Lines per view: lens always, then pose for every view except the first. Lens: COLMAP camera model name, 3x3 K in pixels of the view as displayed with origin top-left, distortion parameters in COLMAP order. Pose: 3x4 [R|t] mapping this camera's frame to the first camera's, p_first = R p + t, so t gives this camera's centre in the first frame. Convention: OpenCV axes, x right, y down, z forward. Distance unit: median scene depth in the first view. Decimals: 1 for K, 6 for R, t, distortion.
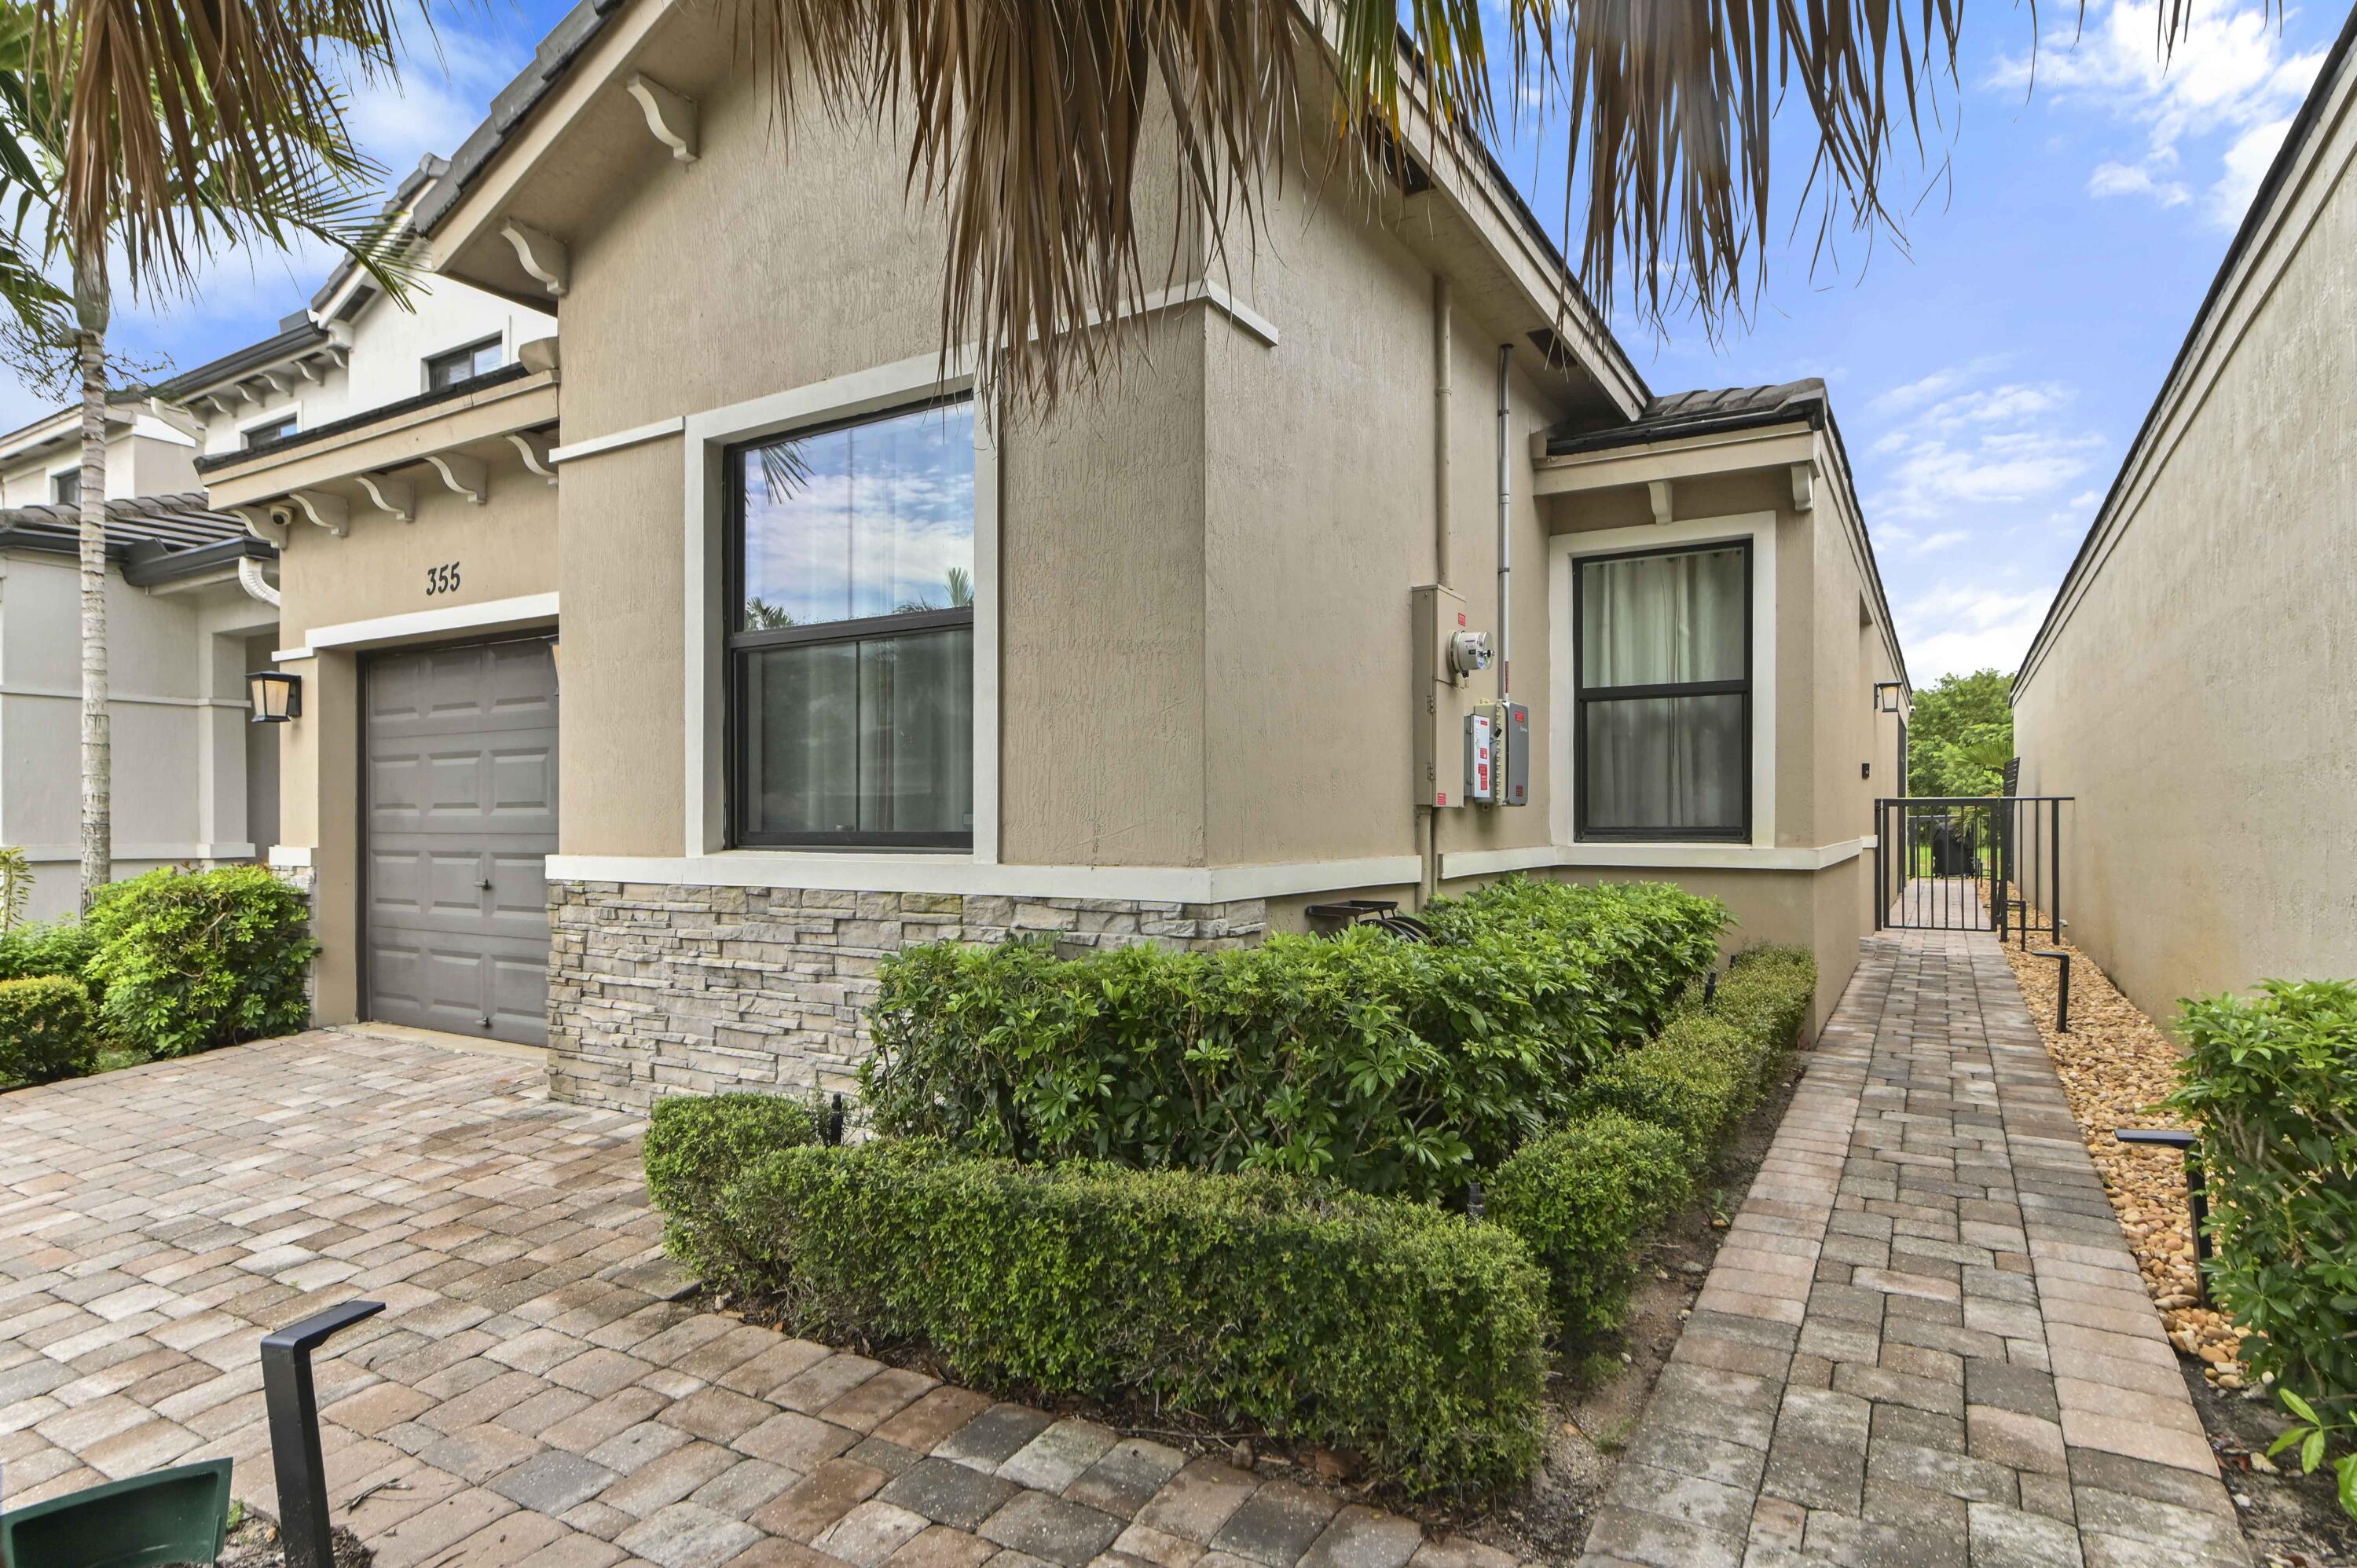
lens RADIAL K [[1278.1, 0, 1178.9], [0, 1278.1, 798.4], [0, 0, 1]] dist [0.001234, -0.000372]
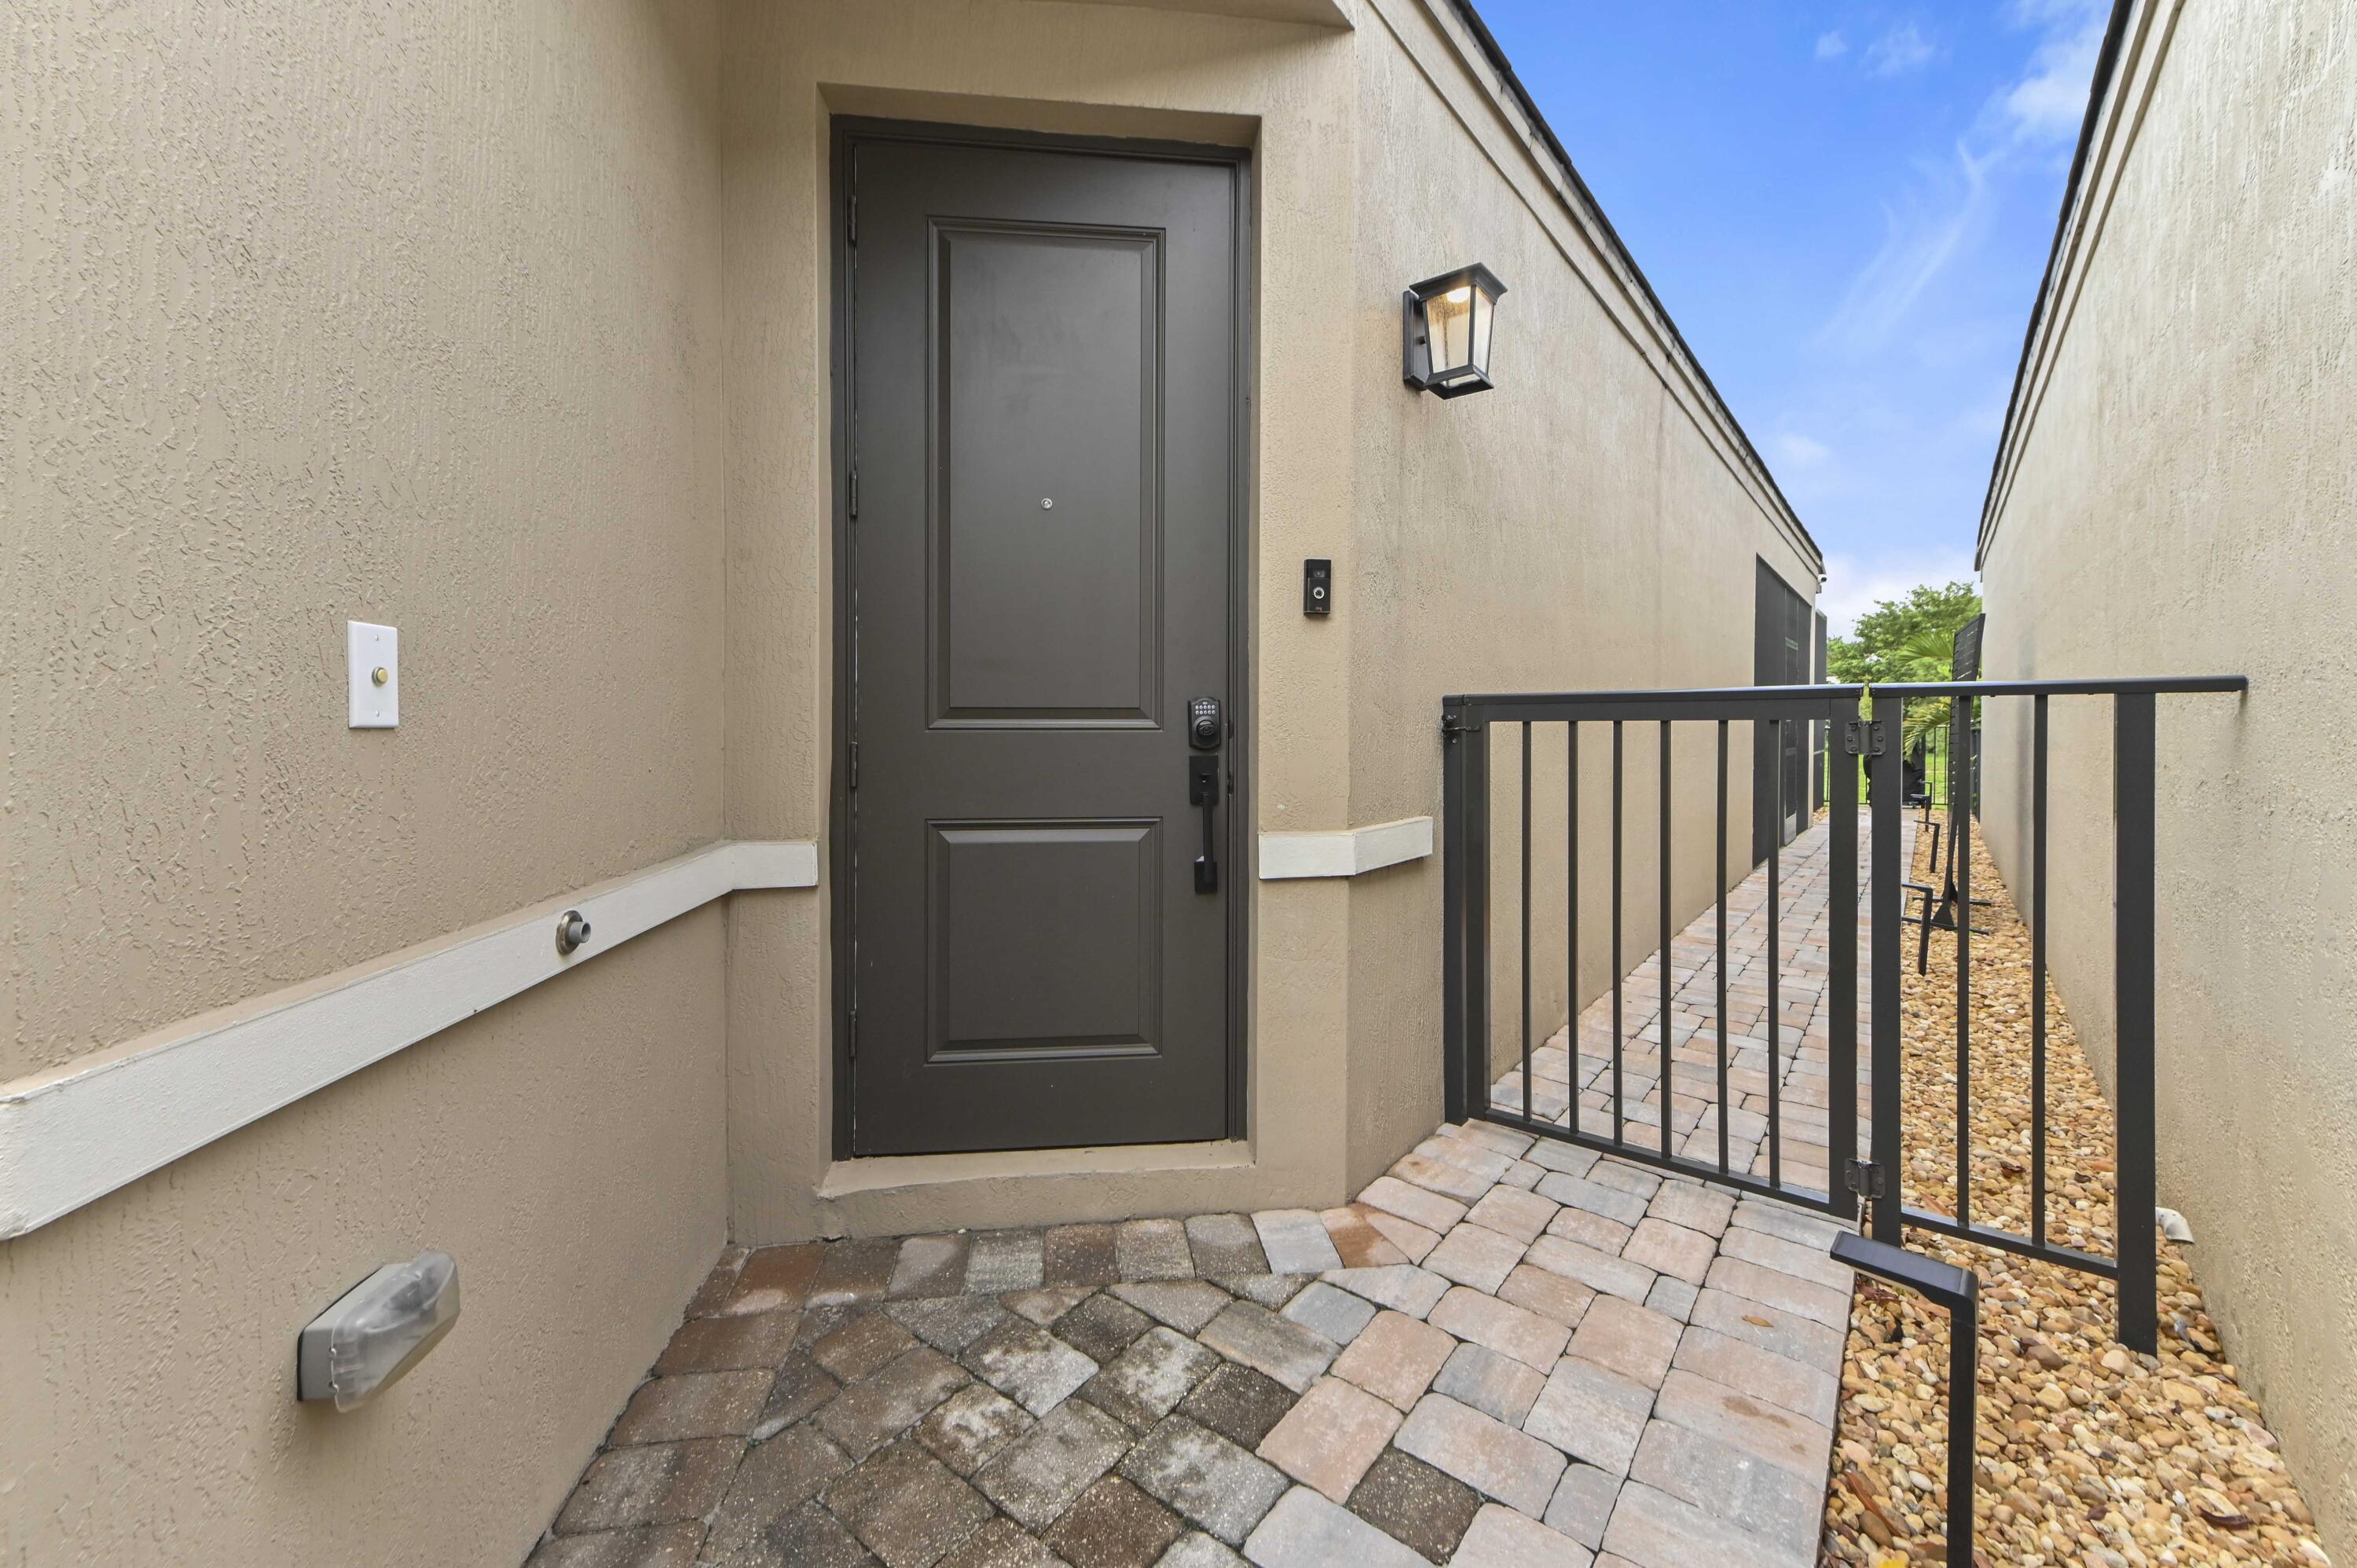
lens RADIAL K [[954.3, 0, 1178.8], [0, 954.3, 726.5], [0, 0, 1]] dist [0.018959, -0.000262]
pose [[0.992671, -0.000142, -0.120851, 0.234920], [0.002303, 0.999840, 0.017741, 0.001490], [0.120829, -0.017889, 0.992512, 0.352913]]
